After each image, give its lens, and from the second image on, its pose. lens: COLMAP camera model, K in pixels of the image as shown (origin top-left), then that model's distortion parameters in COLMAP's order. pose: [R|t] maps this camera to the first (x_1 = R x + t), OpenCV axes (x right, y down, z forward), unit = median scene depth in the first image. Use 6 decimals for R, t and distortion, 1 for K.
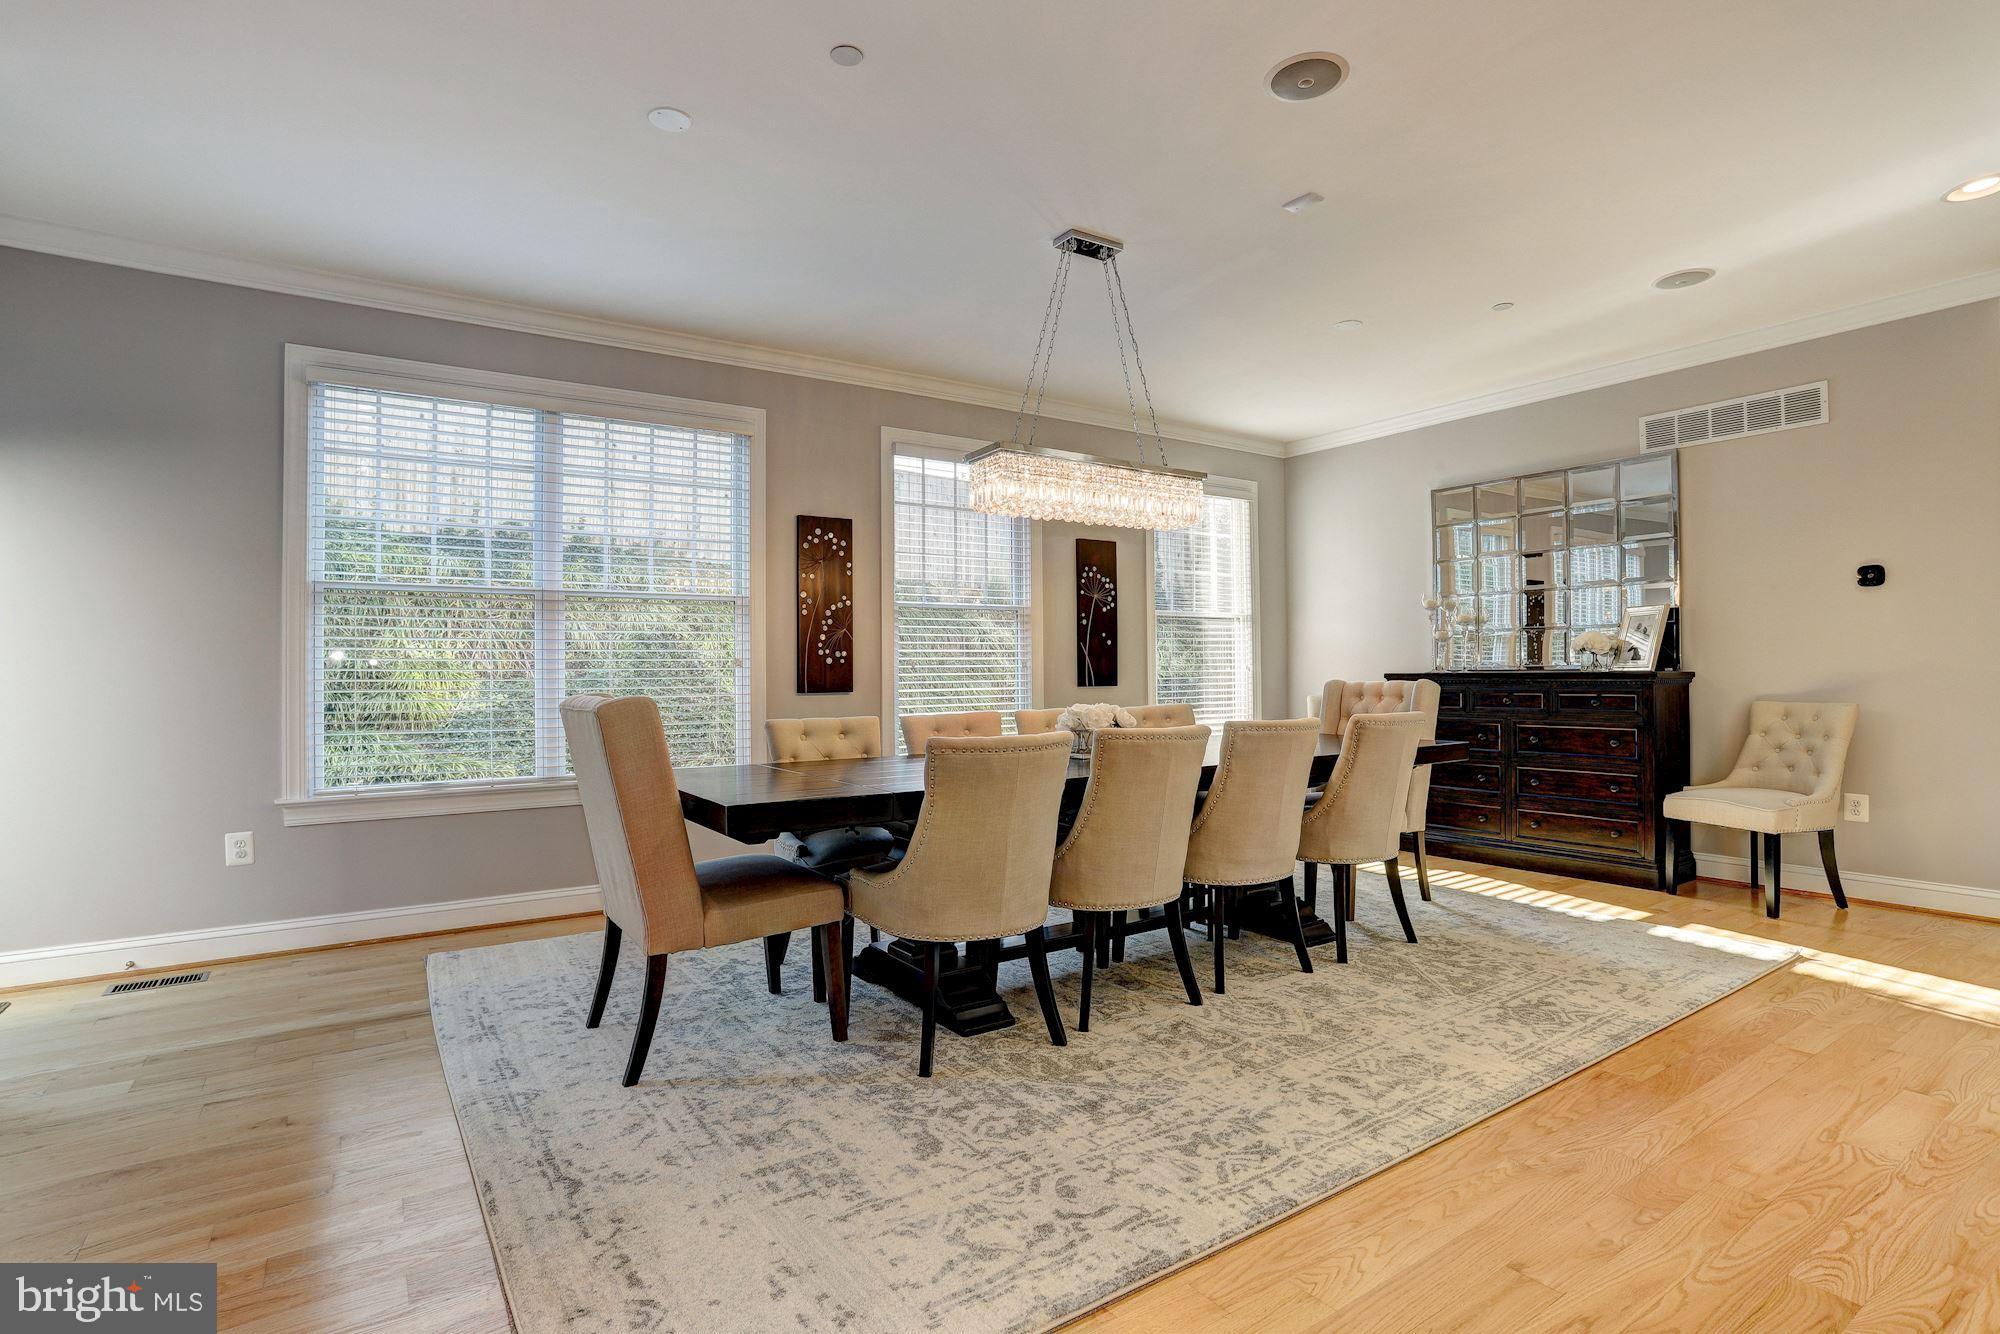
lens RADIAL K [[971.4, 0, 994.0], [0, 971.4, 664.8], [0, 0, 1]] dist [-0.045059, 0.018530]
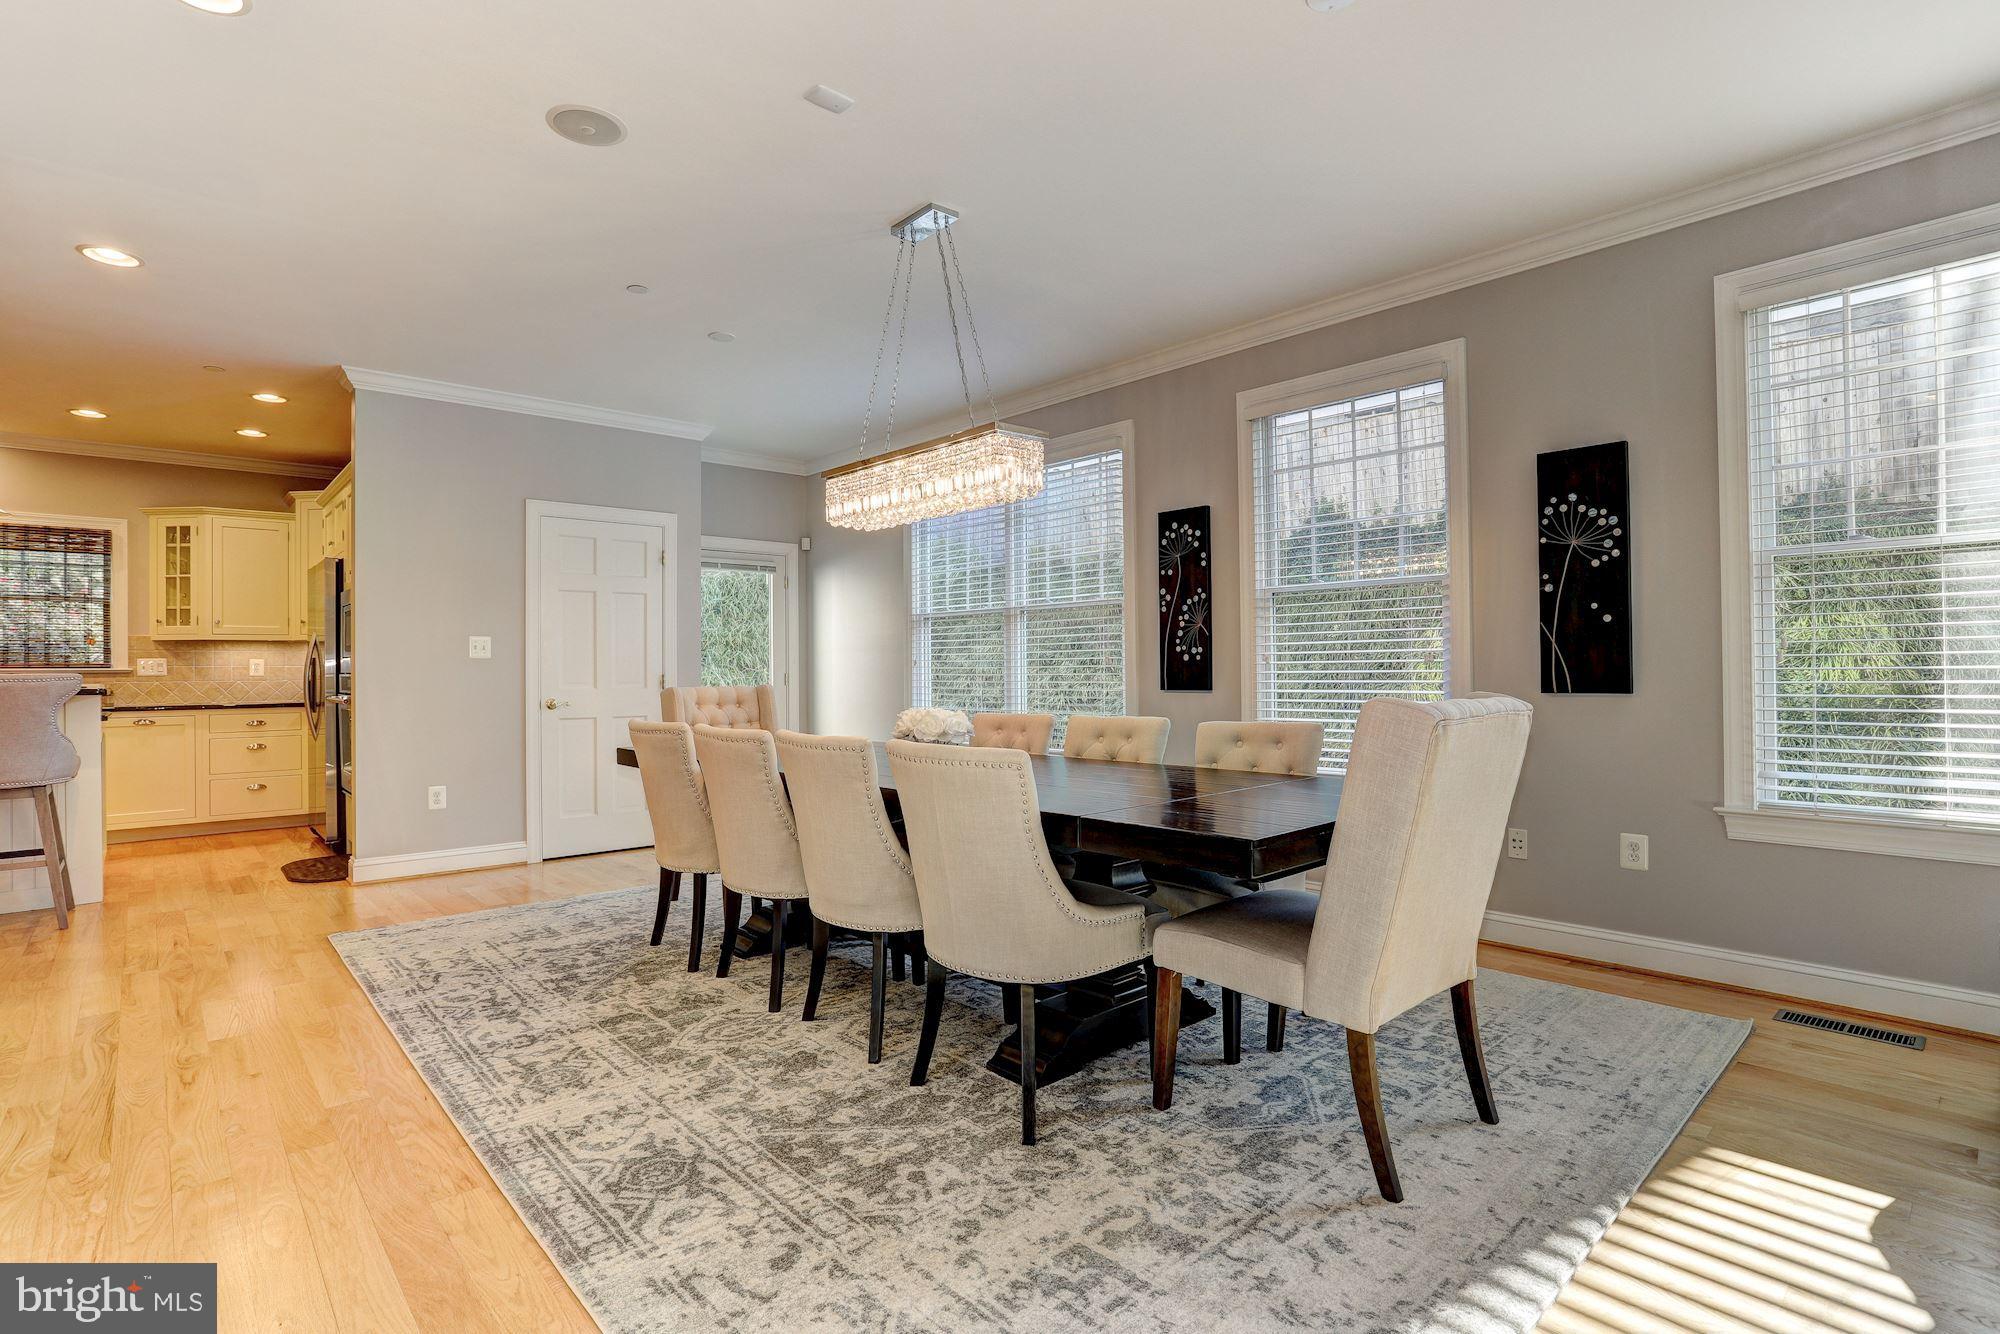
lens RADIAL K [[971.4, 0, 994.0], [0, 971.4, 664.8], [0, 0, 1]] dist [-0.045059, 0.018530]
pose [[0.138247, 0.004053, -0.990389, 0.787777], [0.014912, 0.999870, 0.006173, -0.005772], [0.990286, -0.015622, 0.138169, 0.700443]]
